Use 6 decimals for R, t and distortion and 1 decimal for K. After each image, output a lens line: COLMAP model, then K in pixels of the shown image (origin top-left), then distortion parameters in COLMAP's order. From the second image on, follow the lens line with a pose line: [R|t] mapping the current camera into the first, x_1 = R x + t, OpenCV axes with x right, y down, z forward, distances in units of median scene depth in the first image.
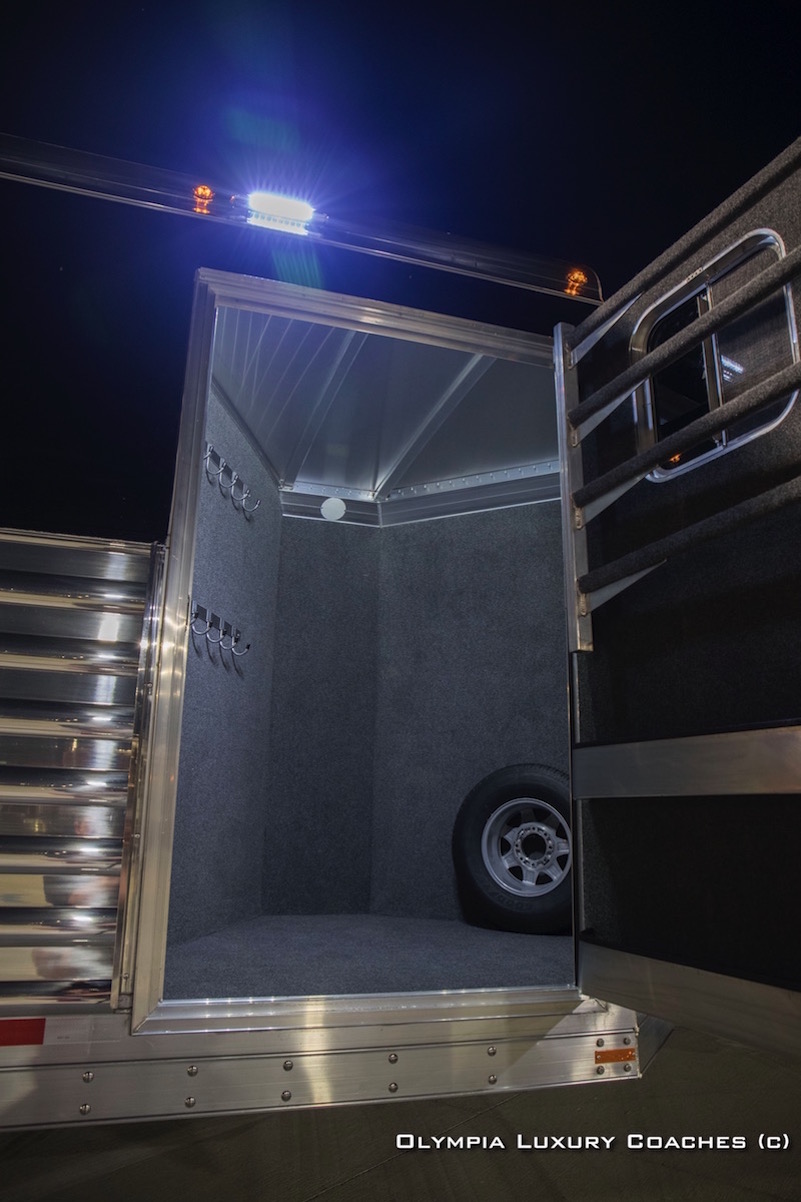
lens RADIAL K [[807.8, 0, 399.6], [0, 807.8, 607.2], [0, 0, 1]] dist [-0.121167, 0.093170]
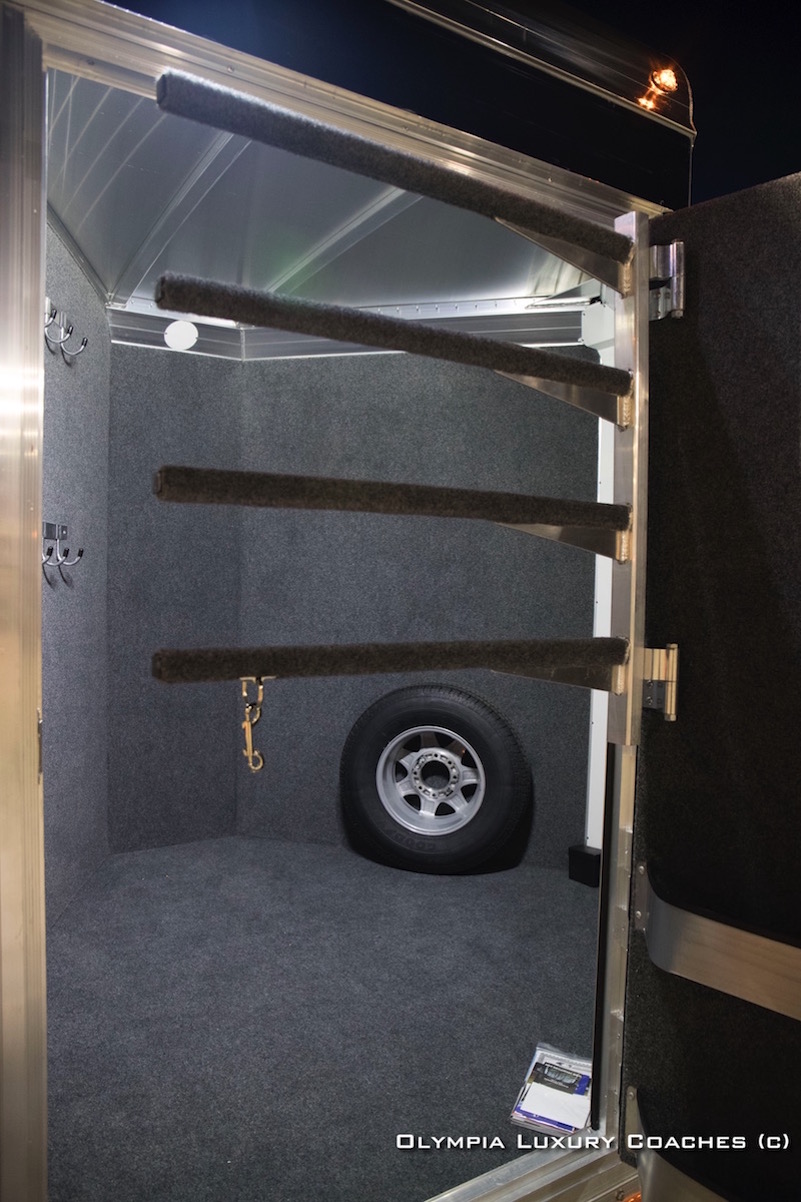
lens RADIAL K [[807.8, 0, 399.6], [0, 807.8, 607.2], [0, 0, 1]] dist [-0.121167, 0.093170]
pose [[0.971088, -0.010259, 0.238501, -0.075211], [-0.058685, 0.958158, 0.280161, -0.116248], [-0.231396, -0.286057, 0.929853, 0.237215]]
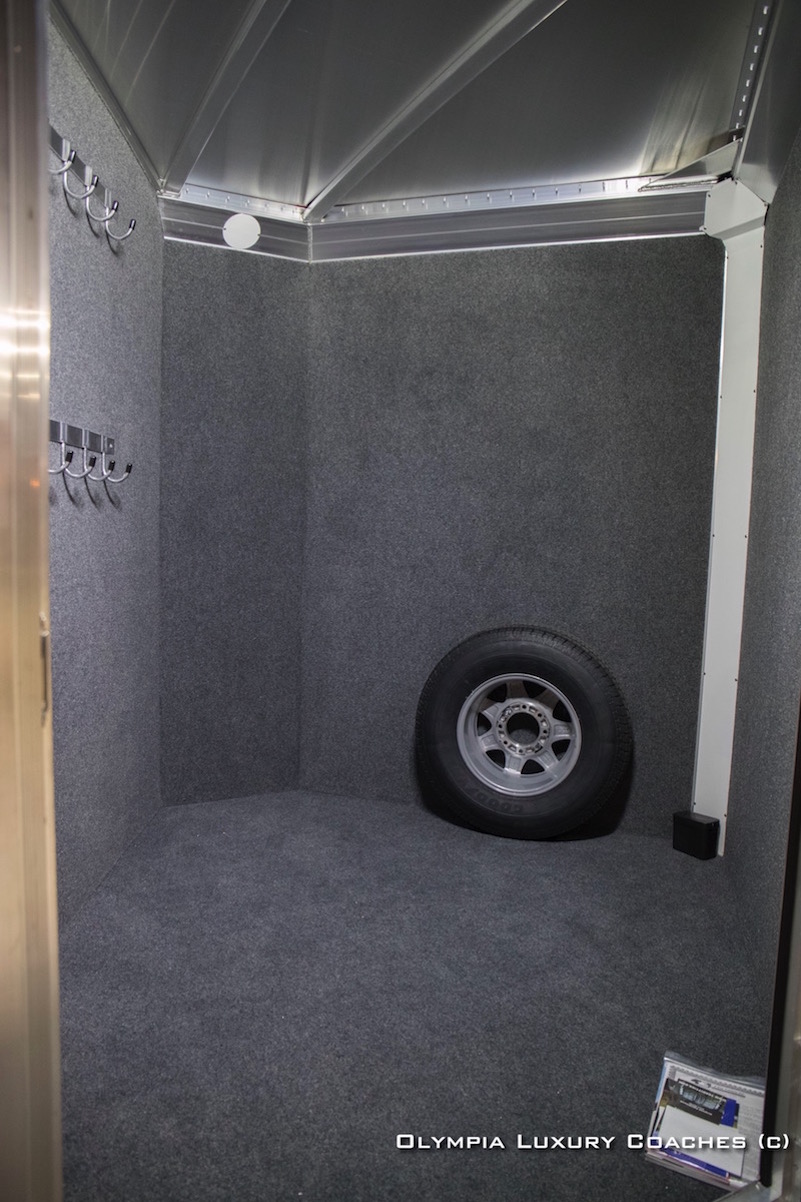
lens RADIAL K [[818.7, 0, 397.0], [0, 818.7, 602.4], [0, 0, 1]] dist [-0.118057, 0.095929]
pose [[0.985961, -0.007860, 0.166788, -0.081120], [-0.048868, 0.941570, 0.333253, -0.071290], [-0.159662, -0.336725, 0.927968, 0.316663]]
